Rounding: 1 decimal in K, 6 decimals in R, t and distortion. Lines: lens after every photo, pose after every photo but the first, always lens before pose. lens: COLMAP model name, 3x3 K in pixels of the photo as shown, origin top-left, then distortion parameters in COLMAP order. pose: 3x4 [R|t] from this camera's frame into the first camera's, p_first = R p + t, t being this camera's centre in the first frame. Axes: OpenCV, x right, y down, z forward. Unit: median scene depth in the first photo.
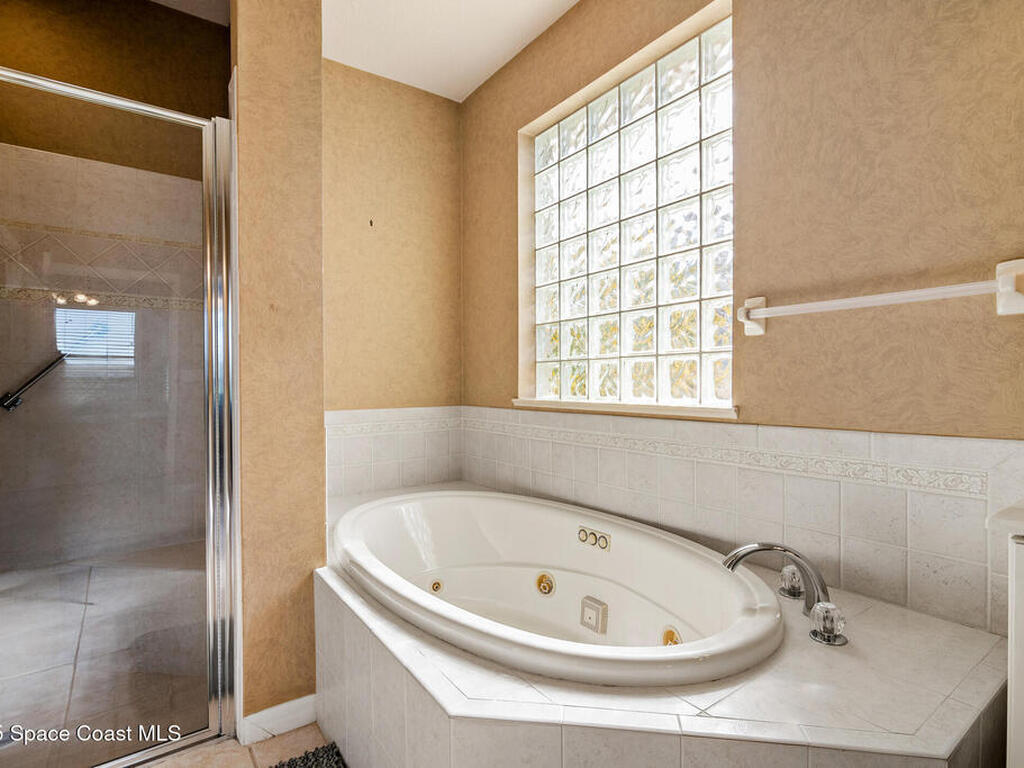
lens RADIAL K [[519.1, 0, 512.0], [0, 519.1, 384.0], [0, 0, 1]] dist [-0.000248, -0.000134]
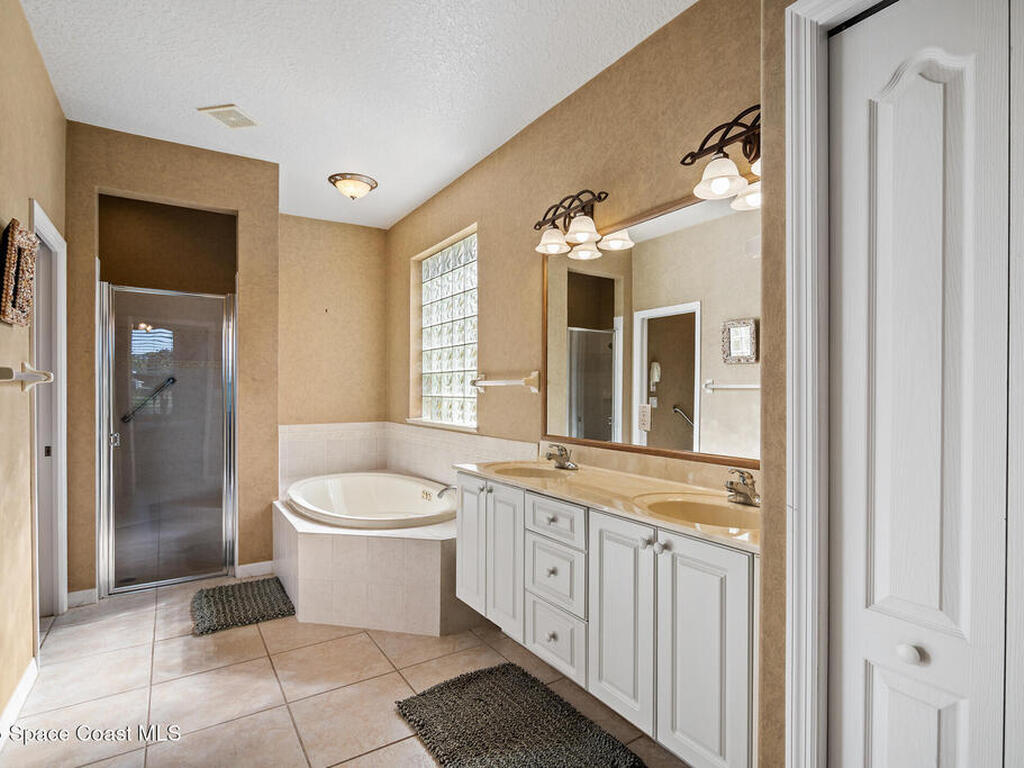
lens RADIAL K [[517.2, 0, 512.3], [0, 517.2, 391.3], [0, 0, 1]] dist [-0.000266, -0.000232]
pose [[0.998914, 0.008953, -0.045726, 0.421736], [-0.009064, 0.999956, -0.002231, -0.059506], [0.045704, 0.002643, 0.998952, -0.651483]]
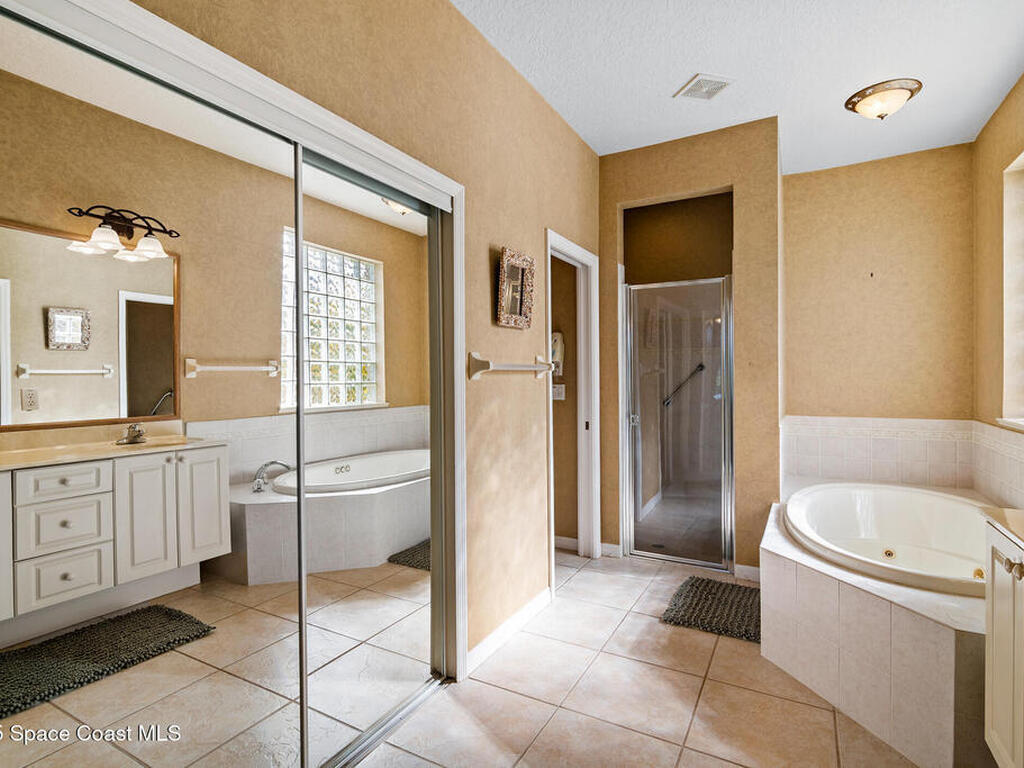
lens RADIAL K [[516.7, 0, 529.1], [0, 516.7, 377.8], [0, 0, 1]] dist [-0.001637, -0.000498]
pose [[0.440495, 0.006382, -0.897732, 0.547860], [-0.001509, 0.999979, 0.006369, -0.062372], [0.897754, -0.001451, 0.440495, -0.366549]]
